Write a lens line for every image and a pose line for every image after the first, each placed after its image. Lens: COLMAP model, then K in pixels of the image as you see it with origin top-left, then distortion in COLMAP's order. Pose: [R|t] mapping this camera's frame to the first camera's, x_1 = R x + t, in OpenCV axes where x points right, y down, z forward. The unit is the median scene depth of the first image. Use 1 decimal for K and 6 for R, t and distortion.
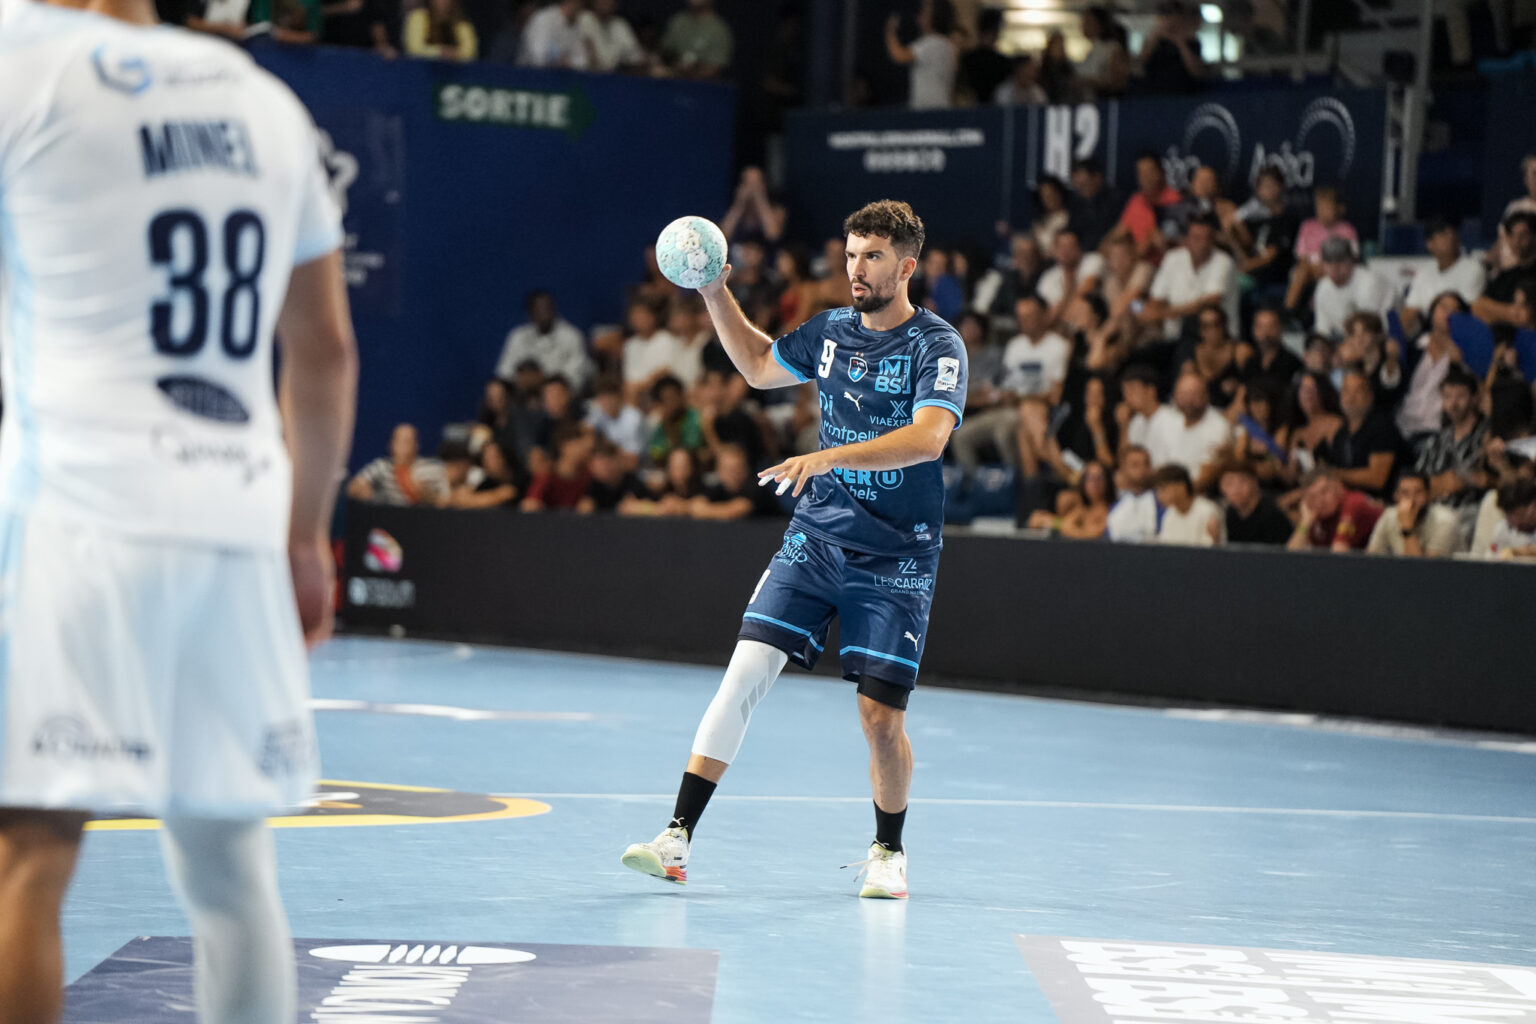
lens RADIAL K [[9084.9, 0, 768.0], [0, 9084.9, 512.0], [0, 0, 1]] dist [-0.072843, -2.165022]
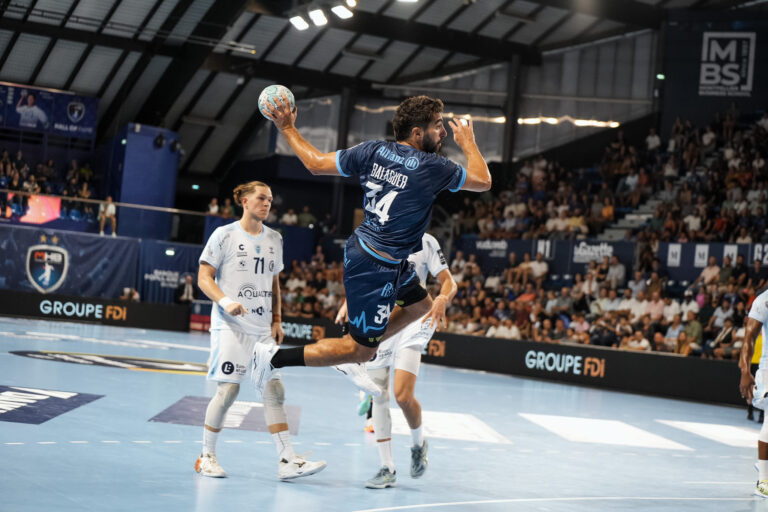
lens RADIAL K [[1593.7, 0, 384.0], [0, 1593.7, 256.0], [0, 0, 1]] dist [-0.164942, -0.313033]
pose [[0.997317, 0.058605, 0.043872, -0.003487], [-0.056780, 0.997514, -0.041737, 0.001635], [-0.046209, 0.039134, 0.998165, 0.122596]]
